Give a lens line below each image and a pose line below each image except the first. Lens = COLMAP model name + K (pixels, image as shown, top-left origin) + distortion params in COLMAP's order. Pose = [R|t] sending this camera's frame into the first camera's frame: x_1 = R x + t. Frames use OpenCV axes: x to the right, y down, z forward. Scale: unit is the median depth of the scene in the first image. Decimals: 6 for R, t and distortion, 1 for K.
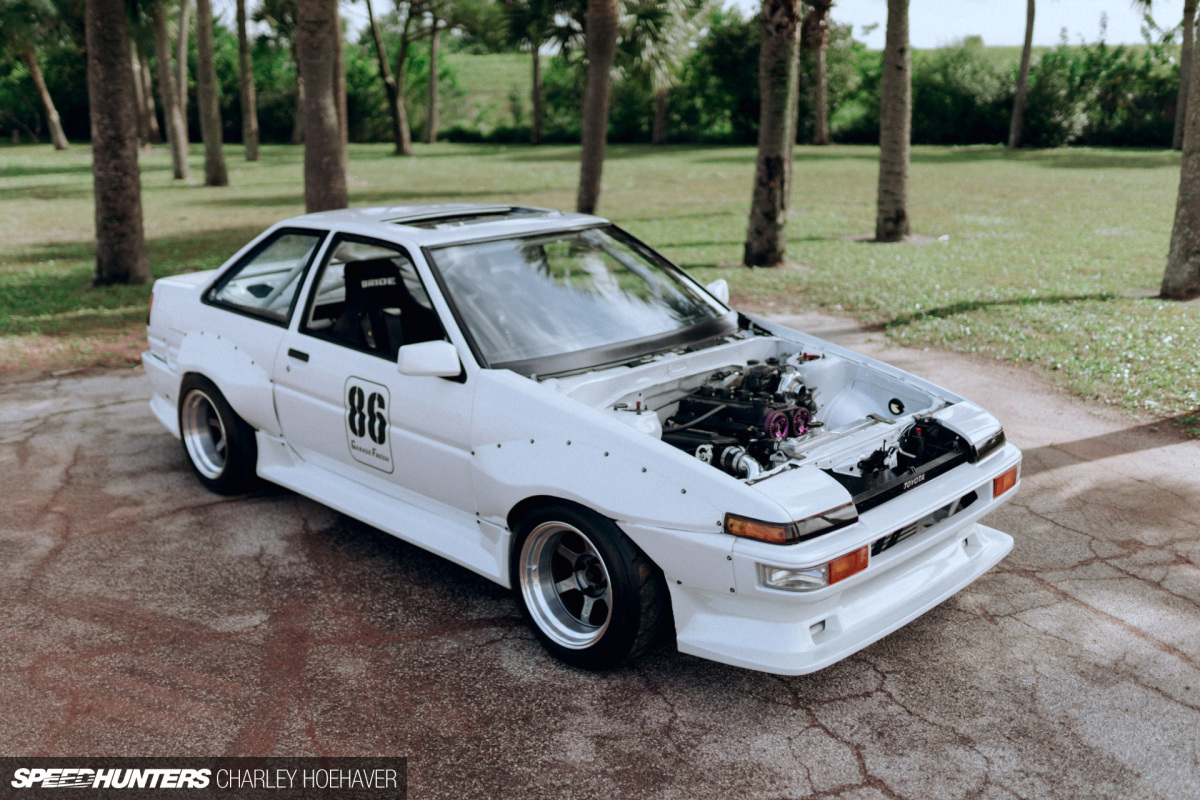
lens RADIAL K [[1147.5, 0, 577.1], [0, 1147.5, 401.4], [0, 0, 1]] dist [0.003438, 0.000000]
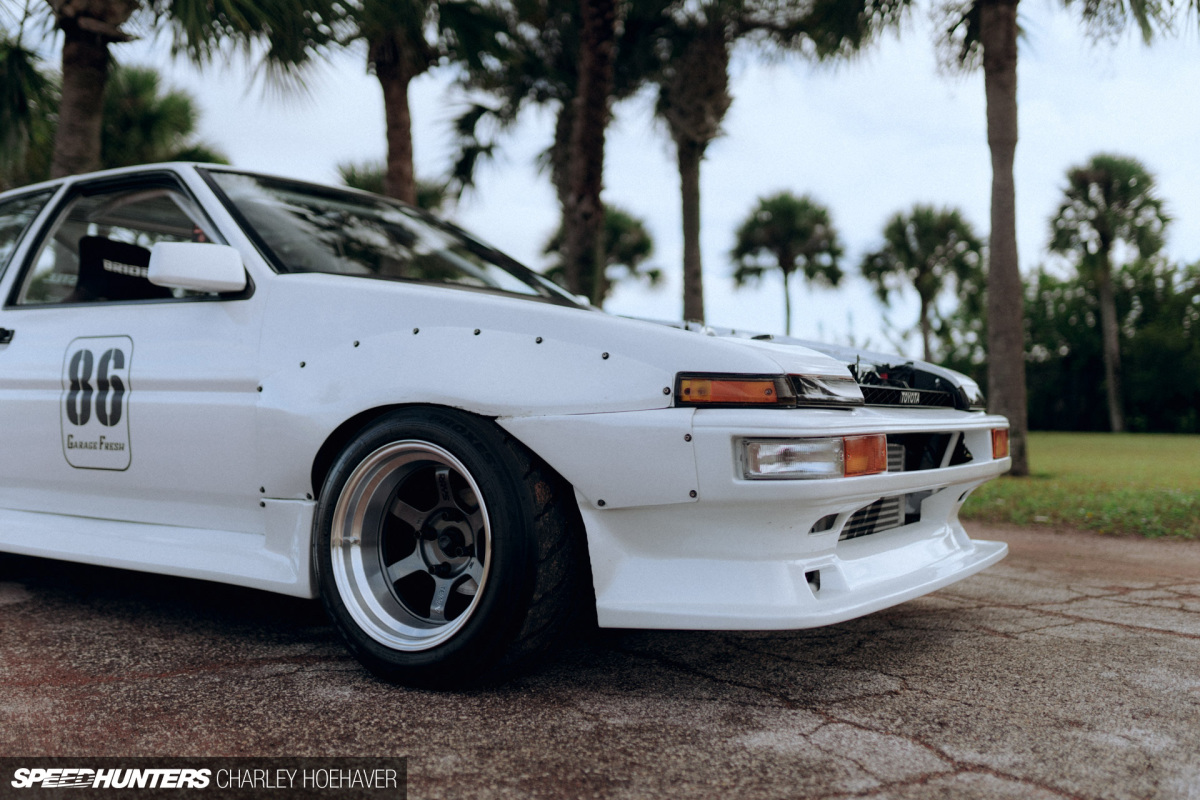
lens RADIAL K [[1147.5, 0, 576.9], [0, 1147.5, 400.6], [0, 0, 1]] dist [0.003438, 0.000000]
pose [[0.980738, 0.025096, 0.193707, -0.035624], [0.029370, 0.961491, -0.273264, 0.211400], [-0.193106, 0.273690, 0.942234, 0.308240]]
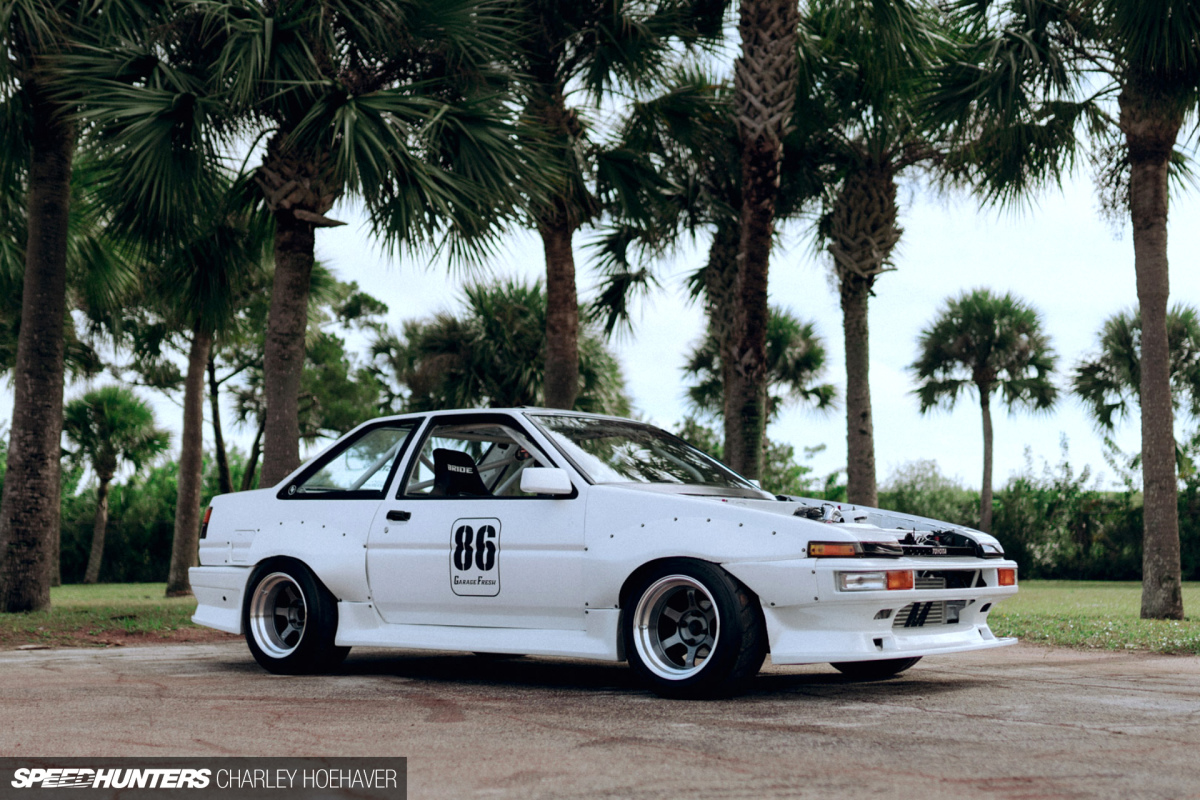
lens RADIAL K [[1553.6, 0, 665.4], [0, 1553.6, 480.1], [0, 0, 1]] dist [-0.016662, 0.000000]
pose [[0.987986, 0.024039, 0.152664, -0.232550], [0.025493, 0.948948, -0.314401, 0.441545], [-0.152428, 0.314515, 0.936934, -0.514545]]
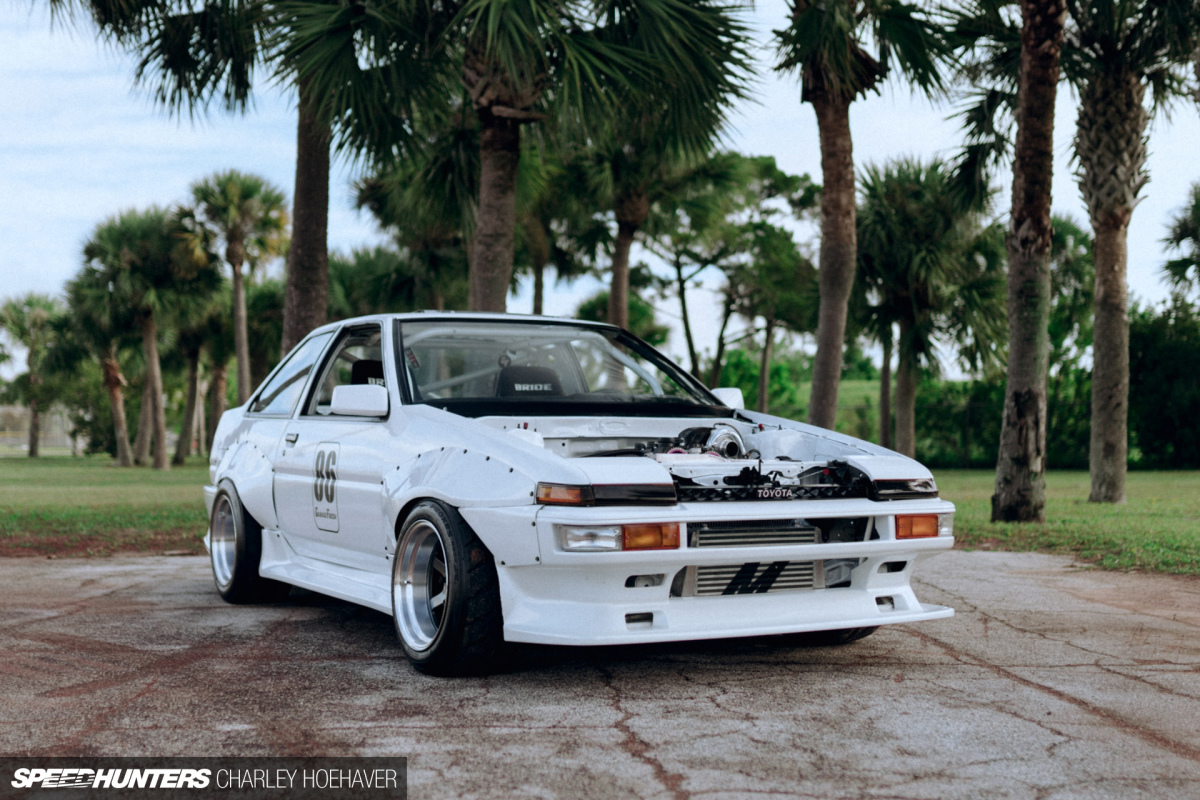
lens RADIAL K [[1474.7, 0, 568.4], [0, 1474.7, 435.2], [0, 0, 1]] dist [-0.002591, 0.000000]
pose [[0.958314, 0.015915, -0.285274, 0.391468], [-0.091427, 0.963030, -0.253406, 0.285943], [0.270694, 0.268924, 0.924340, -0.155068]]
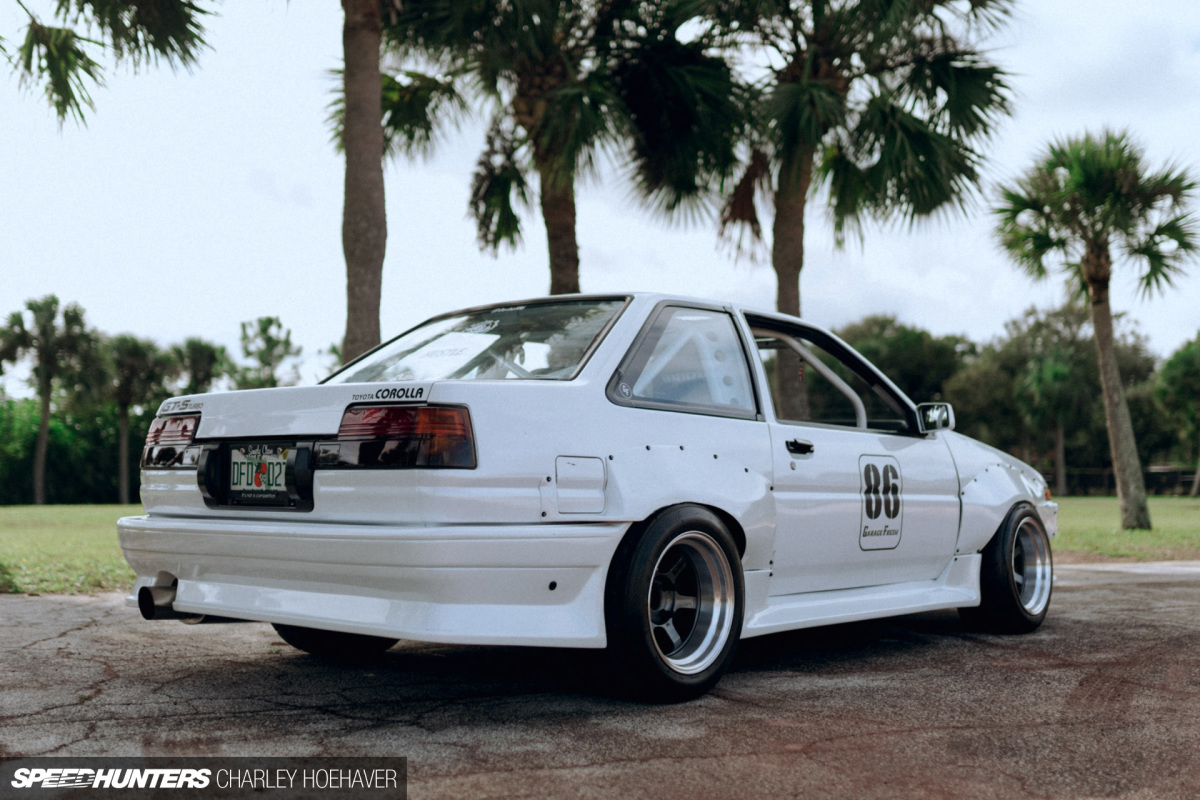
lens RADIAL K [[1348.4, 0, 605.0], [0, 1348.4, 402.7], [0, 0, 1]] dist [-0.013189, 0.000000]
pose [[-0.084639, 0.074916, 0.993591, -1.281874], [0.259334, 0.964460, -0.050628, -0.062260], [-0.962072, 0.253387, -0.101059, 1.309876]]
